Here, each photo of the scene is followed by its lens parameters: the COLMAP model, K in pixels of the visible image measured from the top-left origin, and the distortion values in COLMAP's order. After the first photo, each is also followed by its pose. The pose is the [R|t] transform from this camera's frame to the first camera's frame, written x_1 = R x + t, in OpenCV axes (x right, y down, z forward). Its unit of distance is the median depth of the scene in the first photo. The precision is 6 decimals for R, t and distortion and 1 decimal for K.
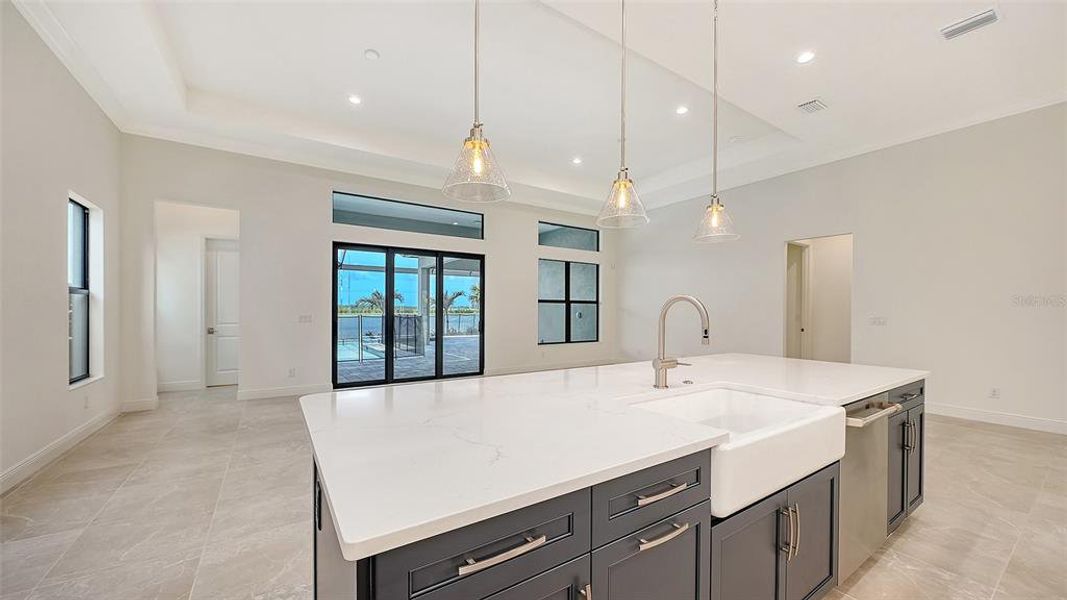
lens RADIAL K [[390.2, 0, 529.3], [0, 390.2, 312.9], [0, 0, 1]] dist [-0.000568, -0.000321]
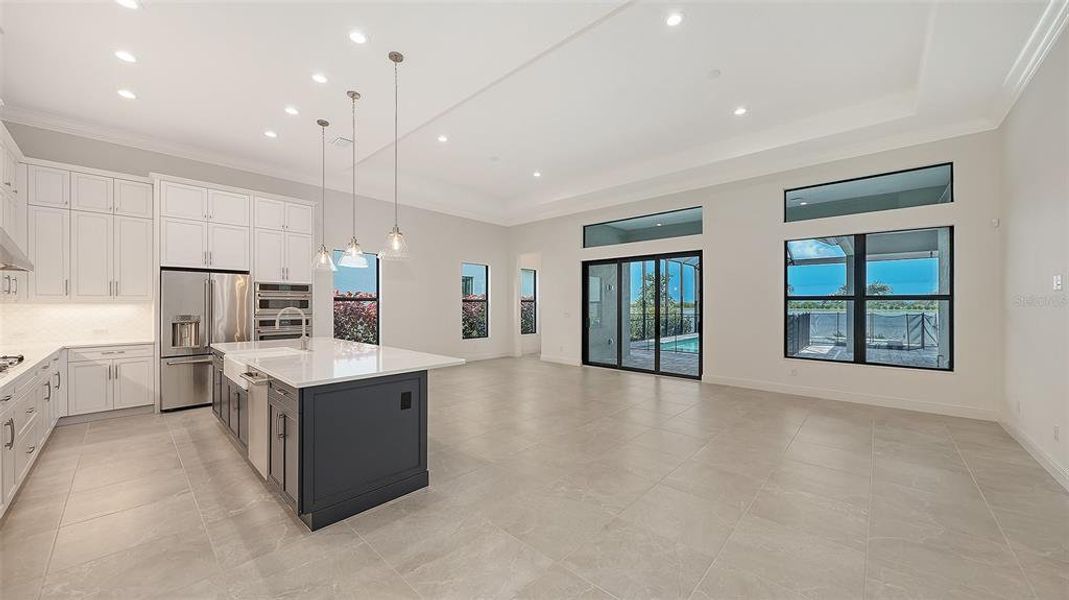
lens RADIAL K [[369.6, 0, 542.7], [0, 369.6, 305.8], [0, 0, 1]] dist [-0.004645, -0.000630]
pose [[0.268768, -0.002986, -0.963200, 0.643738], [-0.011611, 0.999912, -0.006340, -0.007827], [0.963135, 0.012888, 0.268710, 0.419346]]
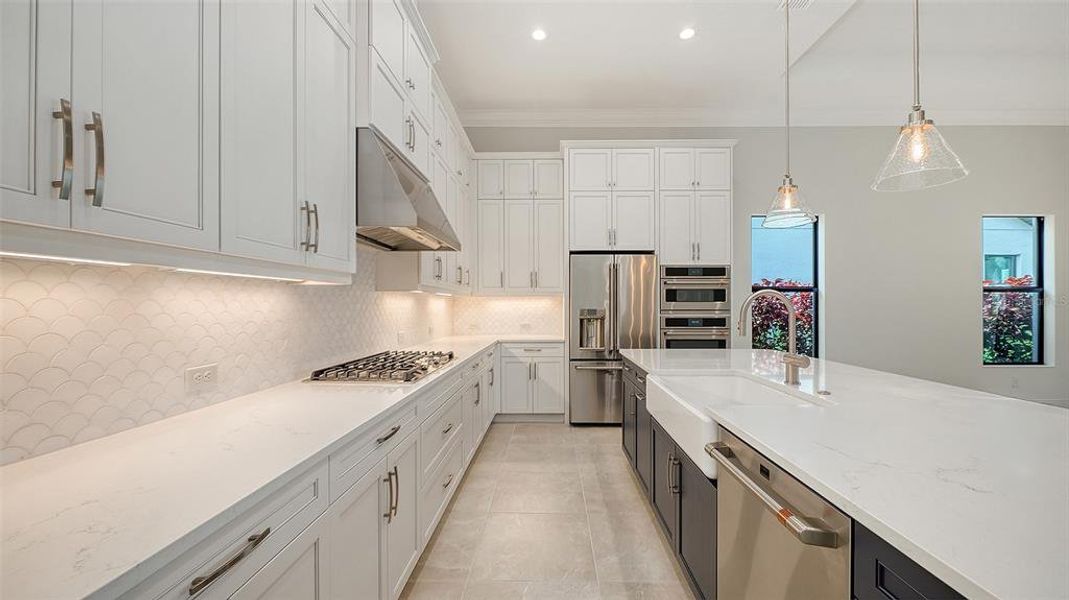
lens RADIAL K [[407.5, 0, 538.5], [0, 407.5, 304.0], [0, 0, 1]] dist [-0.007056, -0.000213]
pose [[-0.572510, -0.006122, -0.819875, 0.412962], [-0.012397, 0.999922, 0.001190, 0.002723], [0.819804, 0.010845, -0.572542, 0.283695]]
